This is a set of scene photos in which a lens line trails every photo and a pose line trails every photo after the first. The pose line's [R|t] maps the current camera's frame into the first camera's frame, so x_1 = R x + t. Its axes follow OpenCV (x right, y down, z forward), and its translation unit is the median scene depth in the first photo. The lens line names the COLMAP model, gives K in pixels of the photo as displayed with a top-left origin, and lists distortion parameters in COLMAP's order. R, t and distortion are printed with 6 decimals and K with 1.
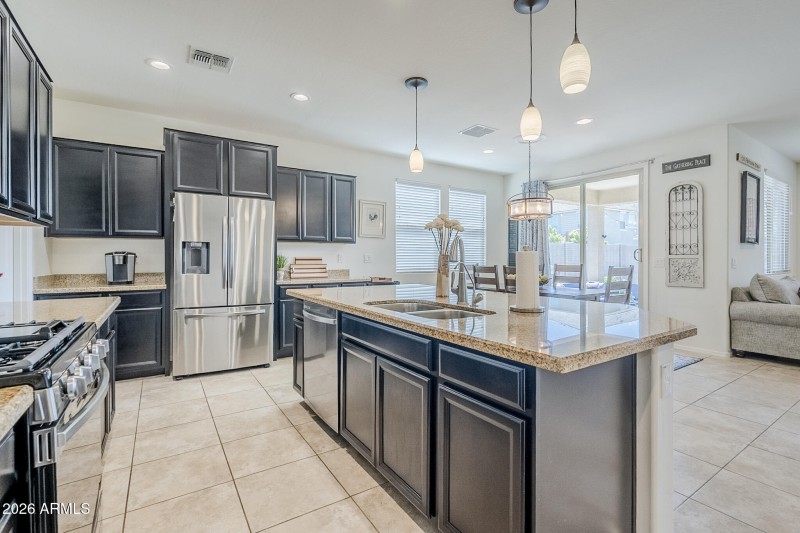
lens RADIAL K [[369.5, 0, 402.6], [0, 369.5, 259.5], [0, 0, 1]] dist [-0.008712, -0.000495]
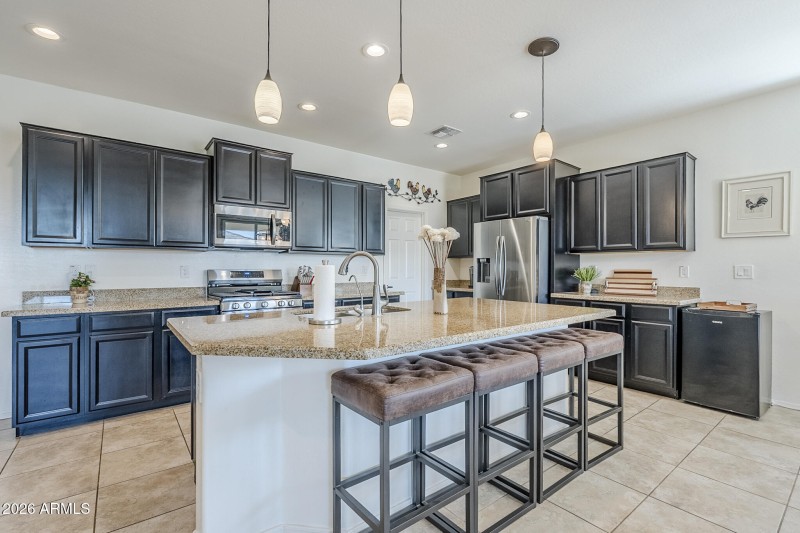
lens RADIAL K [[369.5, 0, 398.9], [0, 369.5, 267.7], [0, 0, 1]] dist [-0.008712, -0.000495]
pose [[0.074451, -0.003719, -0.997218, 0.621268], [-0.004940, 0.999979, -0.004098, -0.005606], [0.997212, 0.005231, 0.074432, 0.499325]]
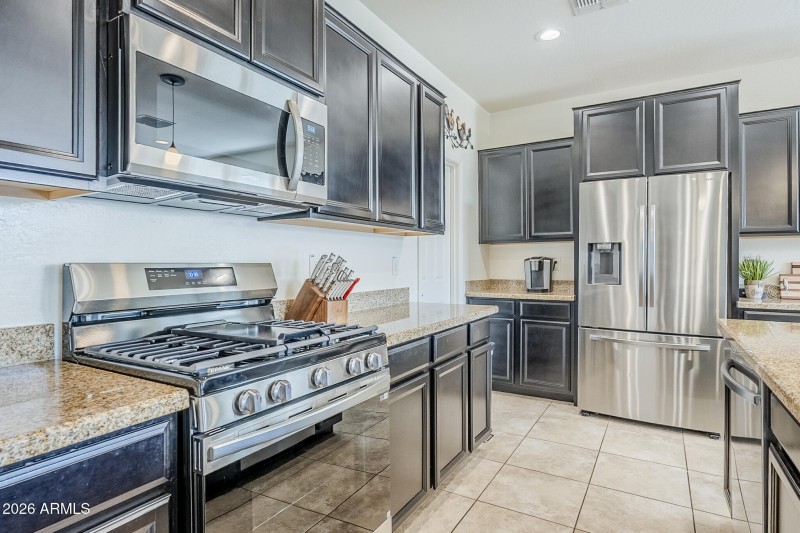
lens RADIAL K [[438.5, 0, 398.3], [0, 438.5, 261.1], [0, 0, 1]] dist [-0.000216, -0.000014]
pose [[0.436675, -0.004192, -0.899610, 0.063458], [-0.002807, 0.999978, -0.006022, -0.002336], [0.899615, 0.005155, 0.436653, 0.177618]]
